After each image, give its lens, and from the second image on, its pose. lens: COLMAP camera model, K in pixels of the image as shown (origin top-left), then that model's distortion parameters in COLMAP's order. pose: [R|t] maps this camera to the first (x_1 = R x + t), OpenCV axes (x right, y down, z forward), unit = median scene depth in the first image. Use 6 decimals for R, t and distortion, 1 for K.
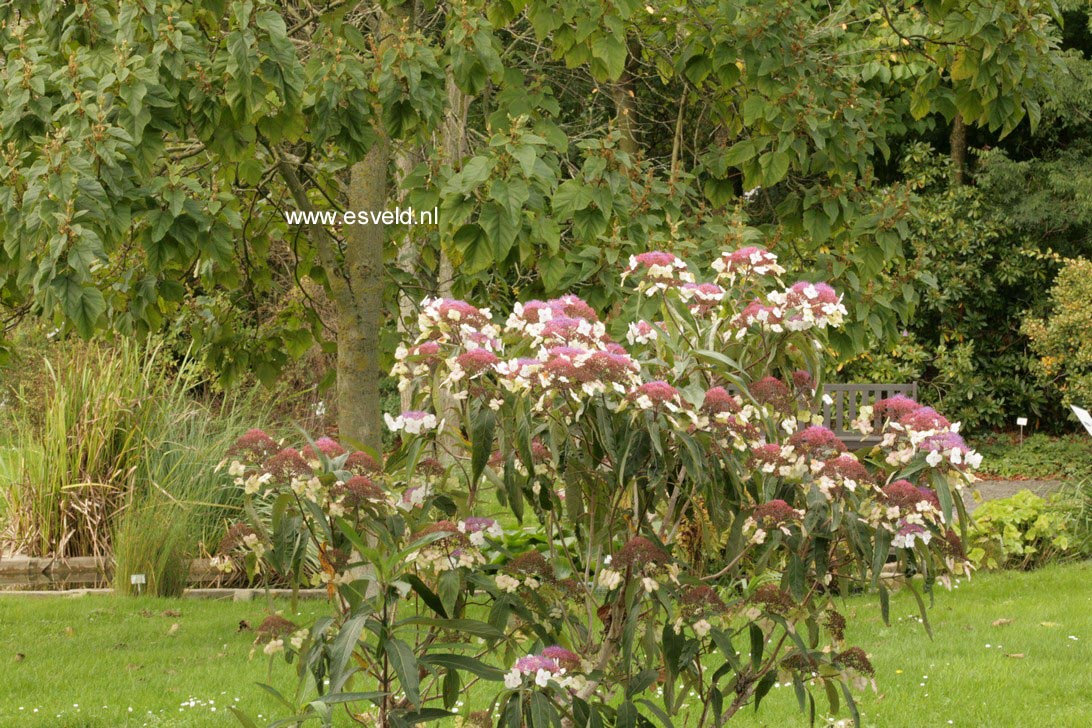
lens RADIAL K [[2911.1, 0, 546.0], [0, 2911.1, 364.0], [0, 0, 1]] dist [-0.447788, -0.733386]
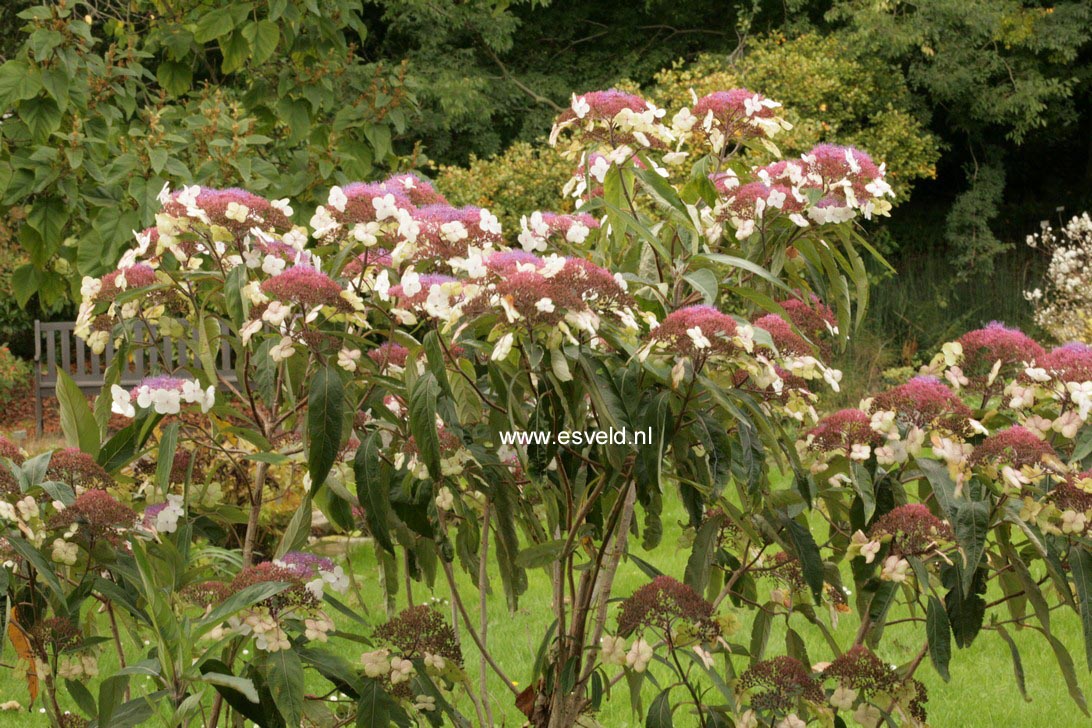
lens RADIAL K [[2911.1, 0, 546.0], [0, 2911.1, 364.0], [0, 0, 1]] dist [-0.447788, -0.733386]
pose [[0.954181, -0.034230, 0.297266, -0.146985], [0.027282, 0.999250, 0.027490, -0.000198], [-0.297984, -0.018120, 0.954399, 0.415774]]
